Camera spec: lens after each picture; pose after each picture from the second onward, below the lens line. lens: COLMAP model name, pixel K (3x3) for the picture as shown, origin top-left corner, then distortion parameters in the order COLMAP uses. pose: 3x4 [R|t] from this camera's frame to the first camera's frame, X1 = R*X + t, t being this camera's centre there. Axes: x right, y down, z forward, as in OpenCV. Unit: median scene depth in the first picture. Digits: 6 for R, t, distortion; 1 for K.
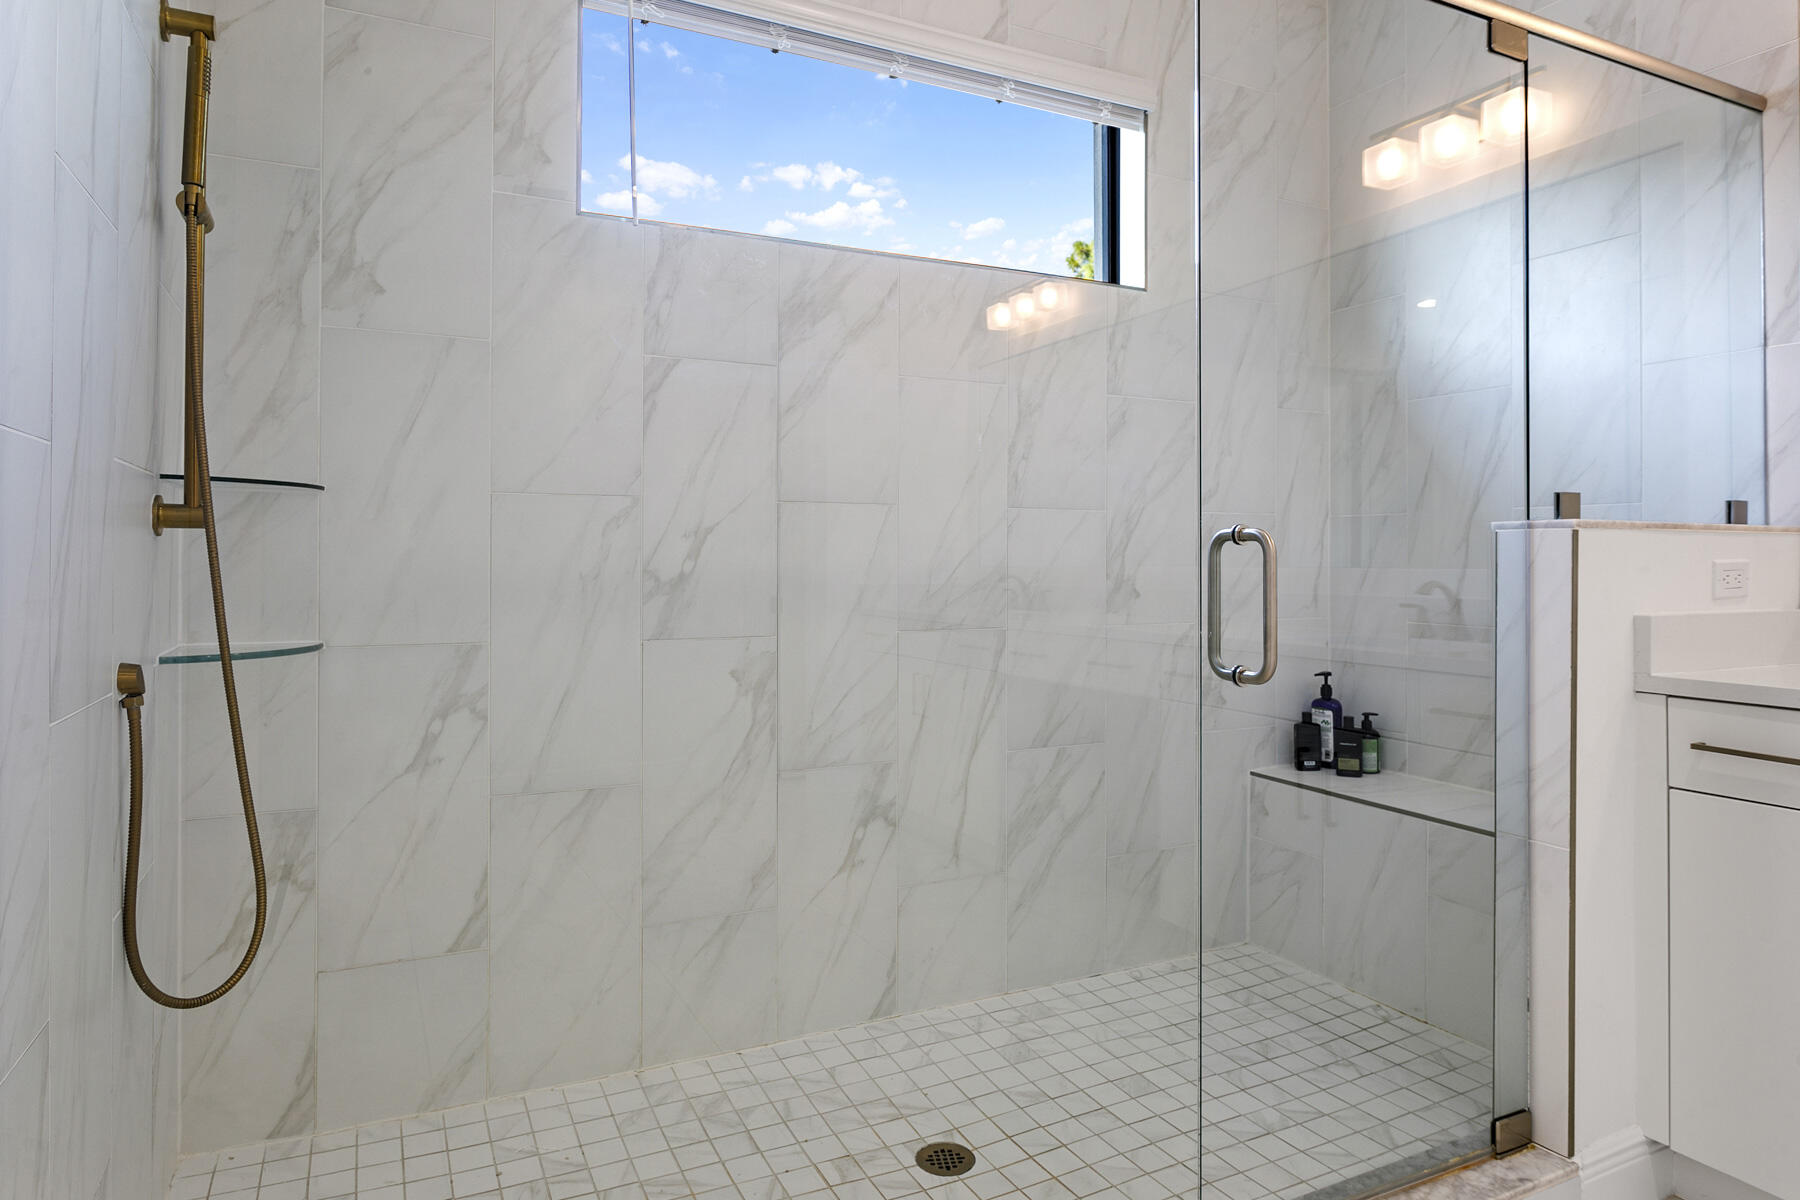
lens RADIAL K [[1079.7, 0, 900.0], [0, 1079.7, 600.0], [0, 0, 1]] dist [-0.006702, 0.001309]
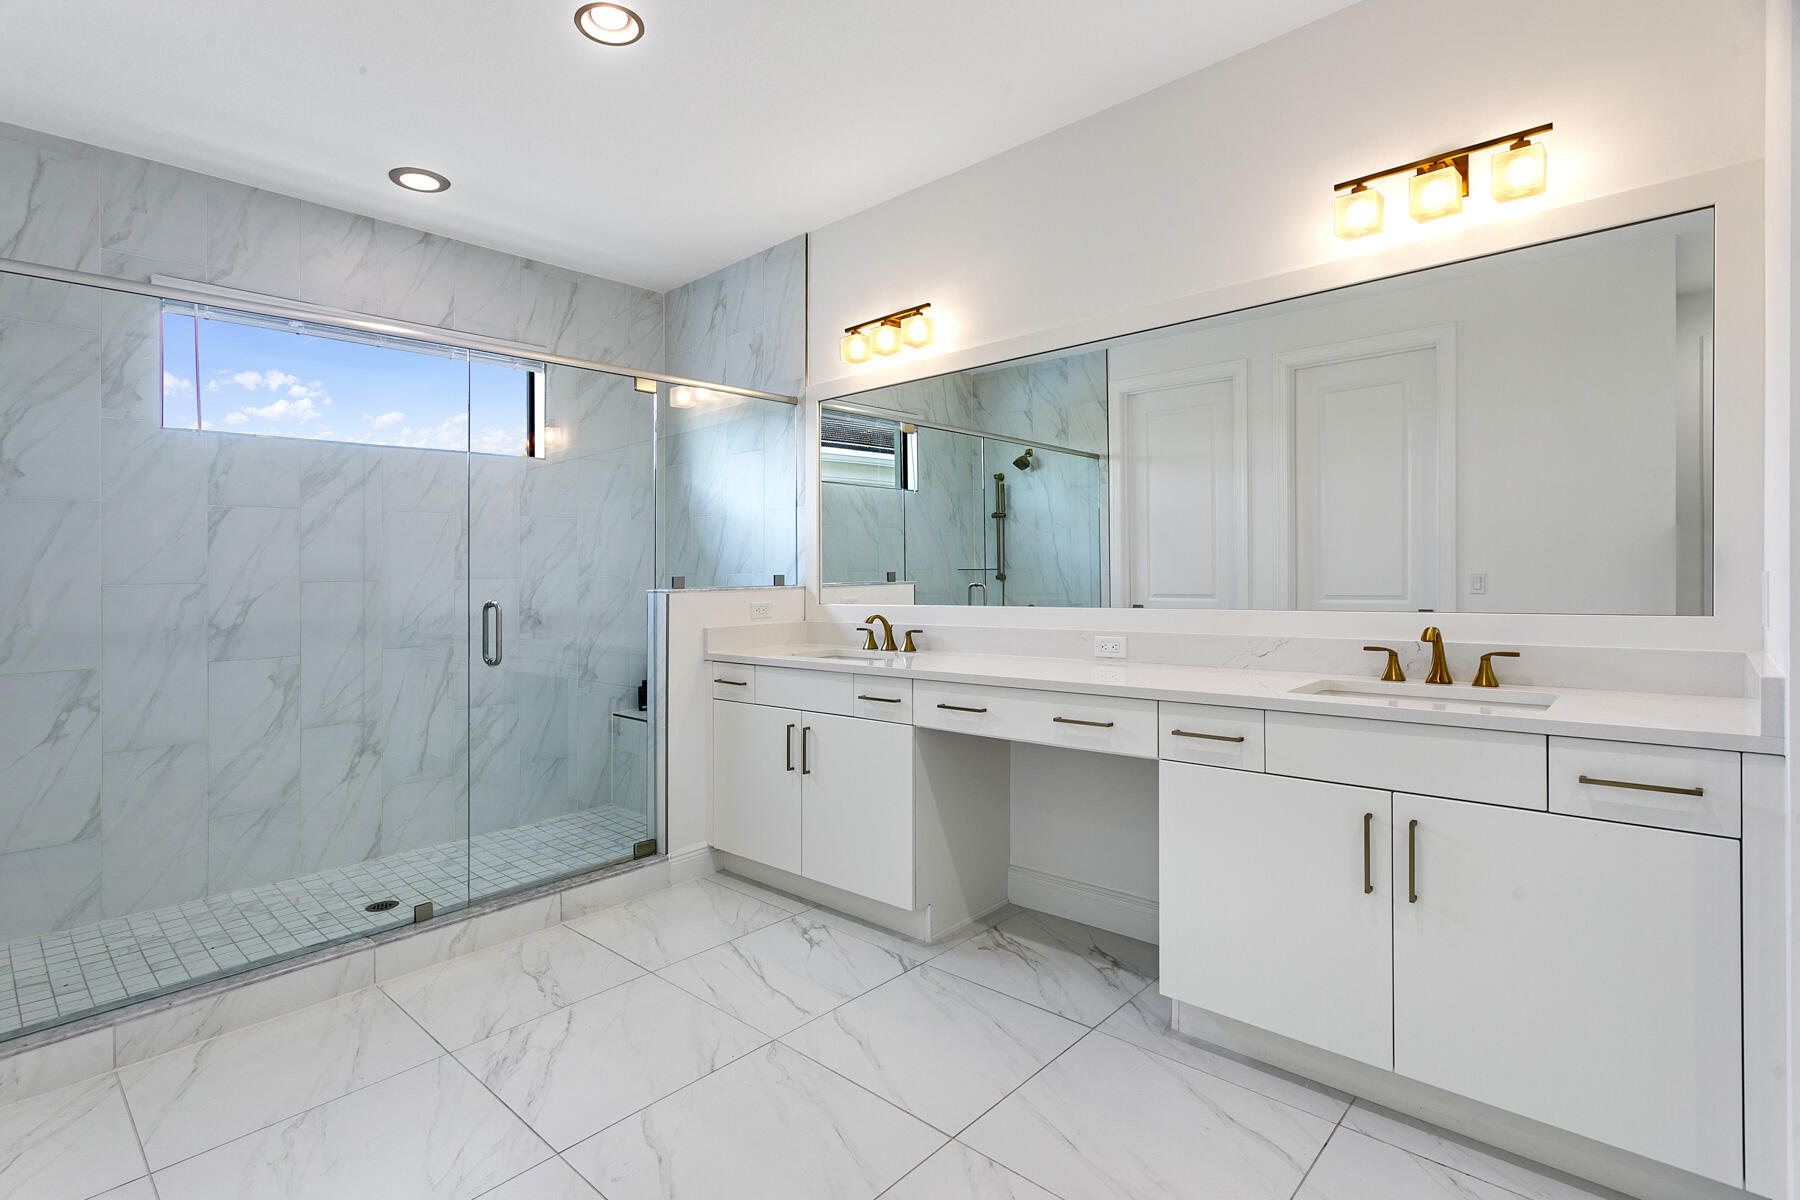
lens RADIAL K [[868.8, 0, 882.2], [0, 868.8, 578.3], [0, 0, 1]] dist [0.014915, -0.002238]
pose [[0.936101, -0.022256, 0.351025, 0.311297], [0.034875, 0.998951, -0.029667, -0.020590], [-0.349997, 0.040013, 0.935896, -0.789975]]
